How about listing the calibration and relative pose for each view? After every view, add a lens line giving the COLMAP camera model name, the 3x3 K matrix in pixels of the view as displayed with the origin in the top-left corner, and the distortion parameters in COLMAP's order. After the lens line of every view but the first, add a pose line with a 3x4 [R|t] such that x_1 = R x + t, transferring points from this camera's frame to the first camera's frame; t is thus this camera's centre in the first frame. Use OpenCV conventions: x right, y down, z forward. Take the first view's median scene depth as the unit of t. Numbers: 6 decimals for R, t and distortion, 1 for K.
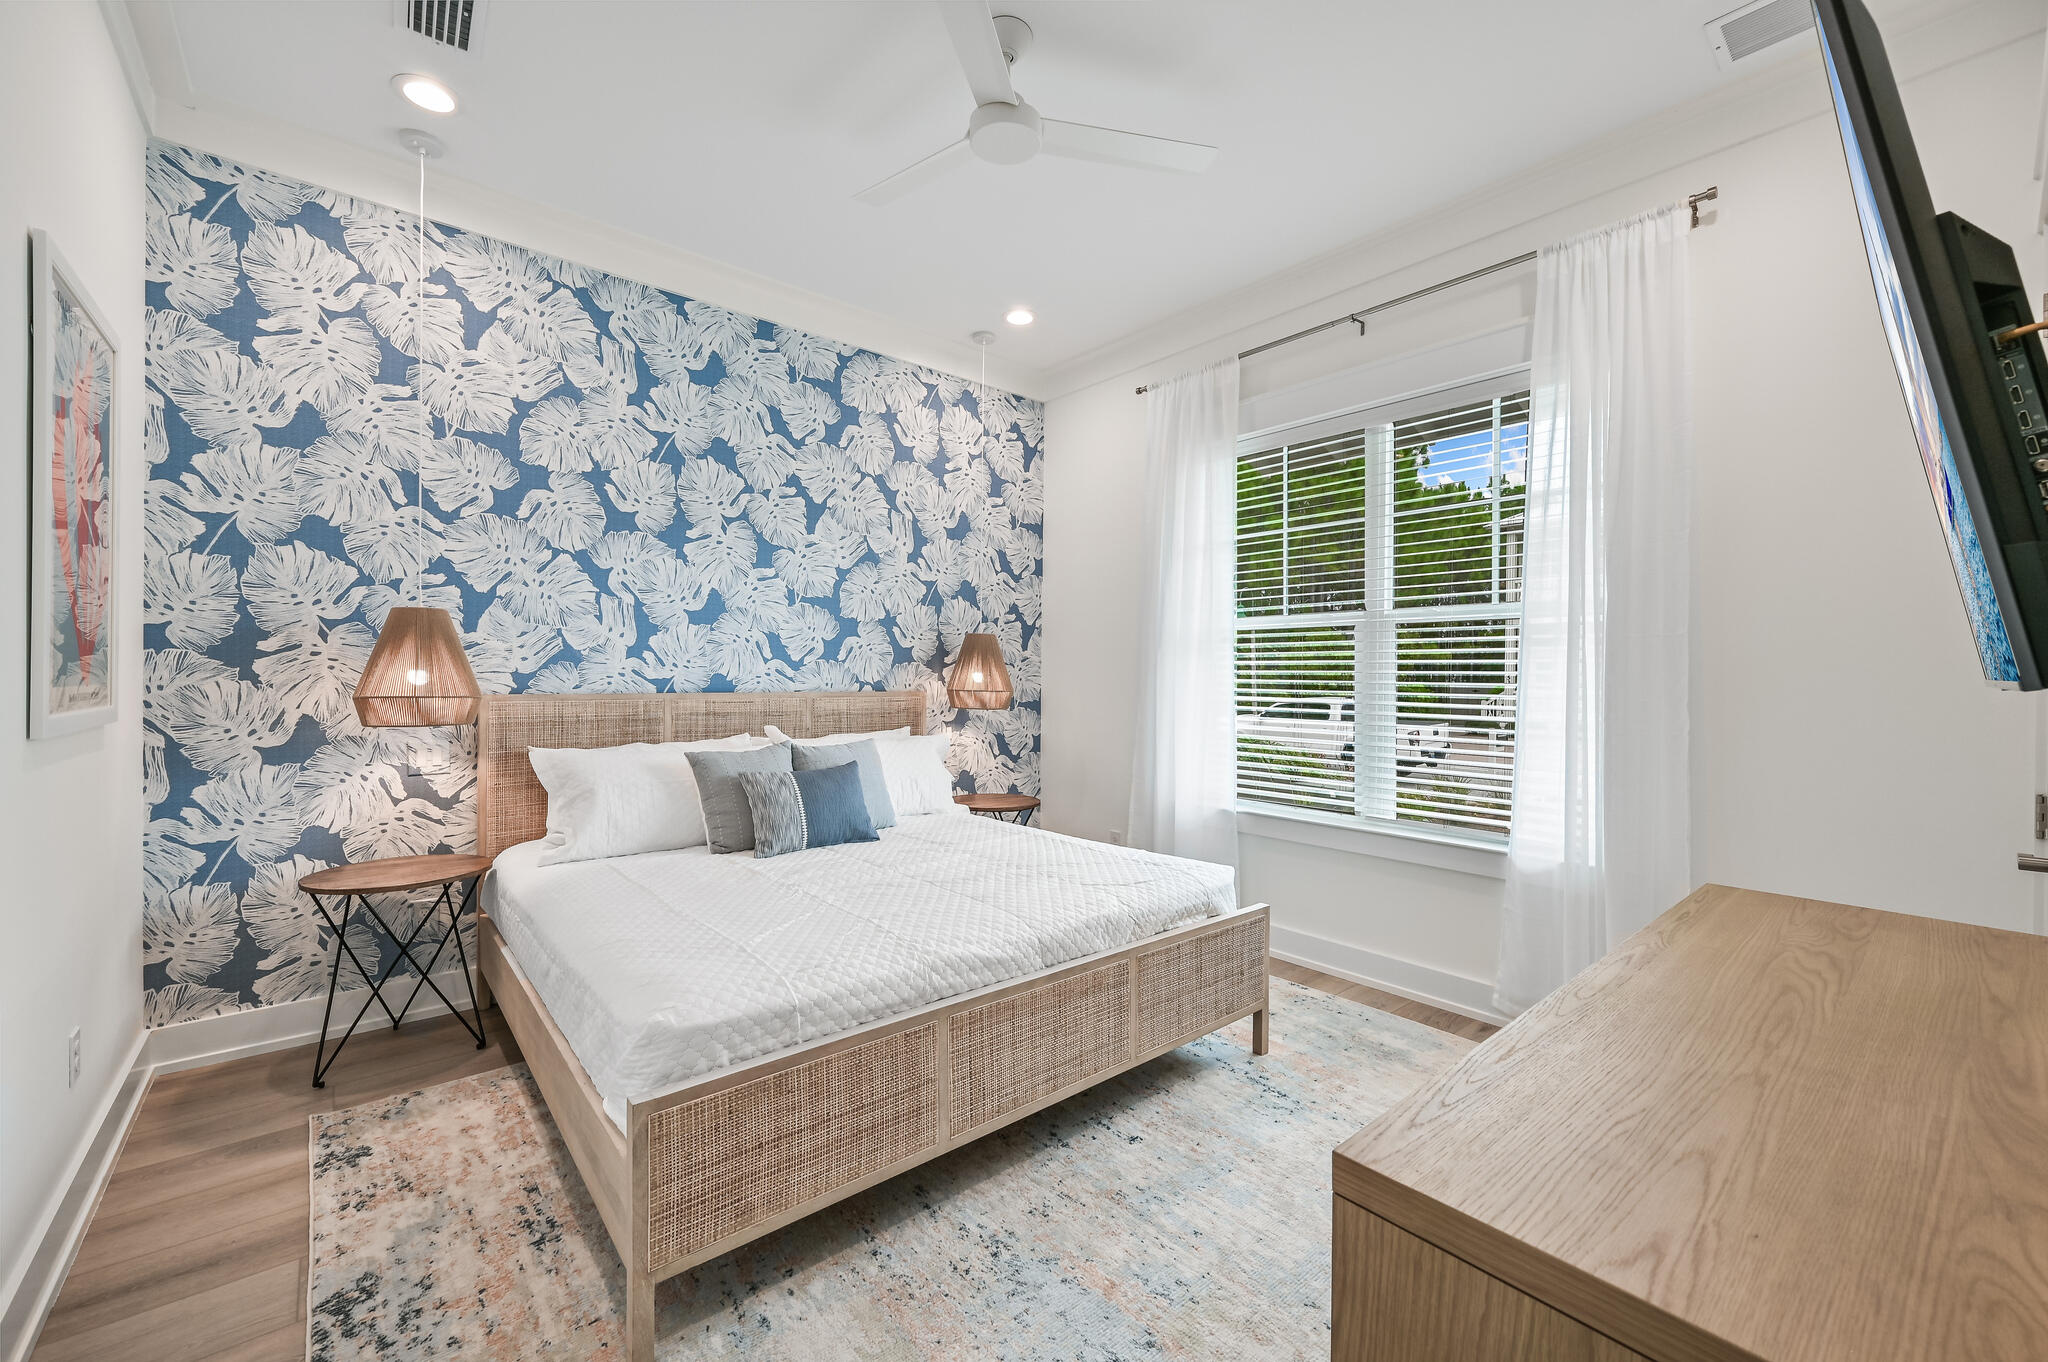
lens RADIAL K [[806.3, 0, 1025.1], [0, 806.3, 677.1], [0, 0, 1]] dist [-0.000266, 0.000014]
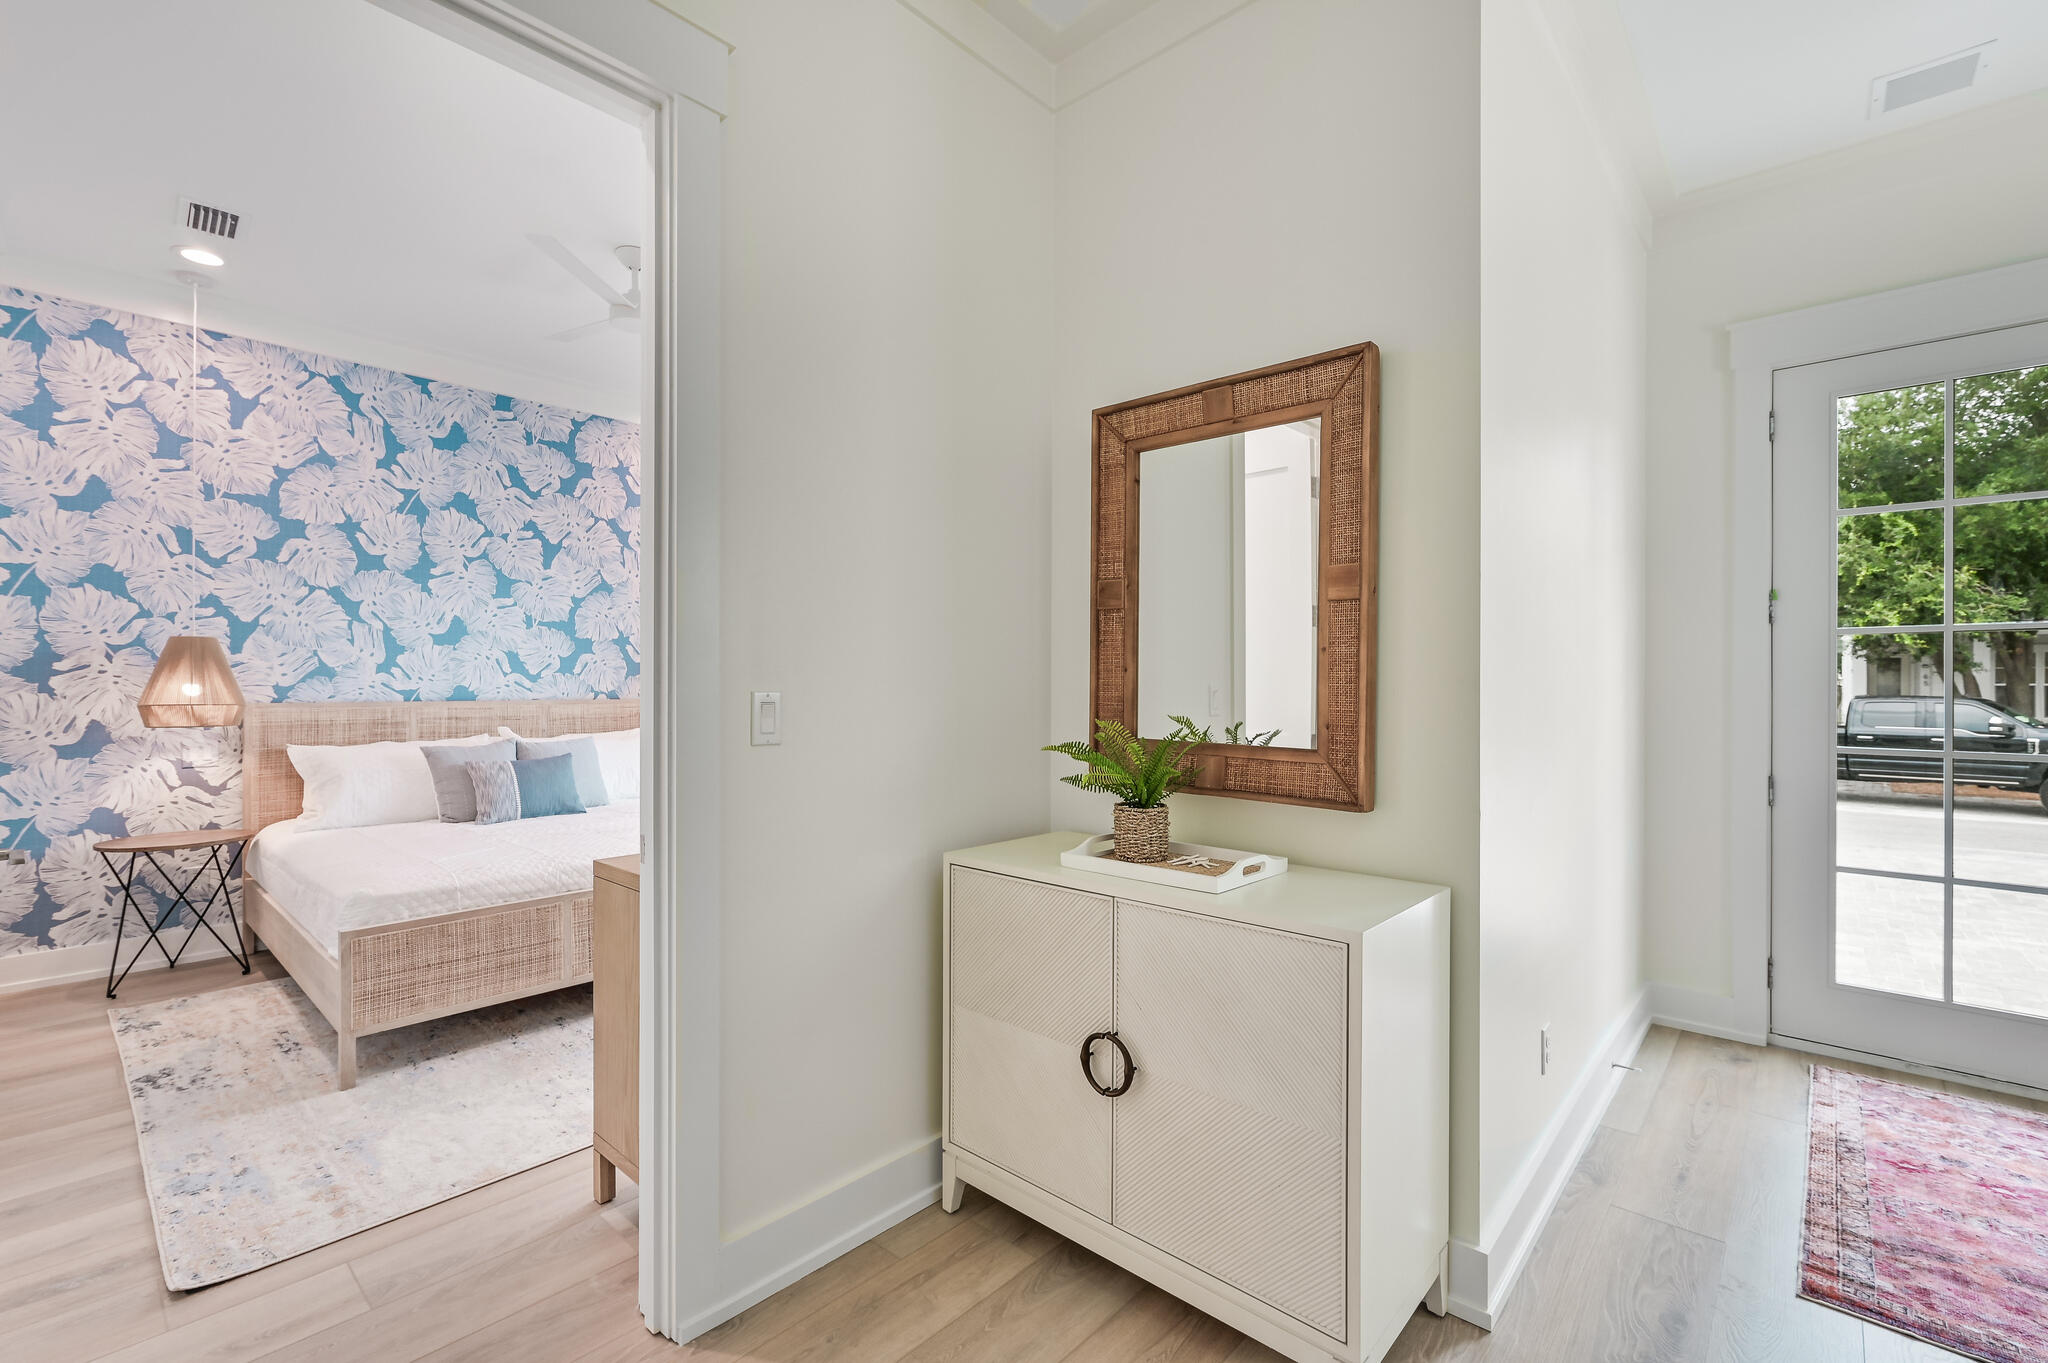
lens RADIAL K [[881.6, 0, 1022.6], [0, 881.6, 680.6], [0, 0, 1]] dist [-0.000432, -0.000090]
pose [[0.991834, -0.006543, 0.127364, 0.368069], [0.007463, 0.999949, -0.006744, 0.004611], [-0.127313, 0.007640, 0.991833, -0.541422]]
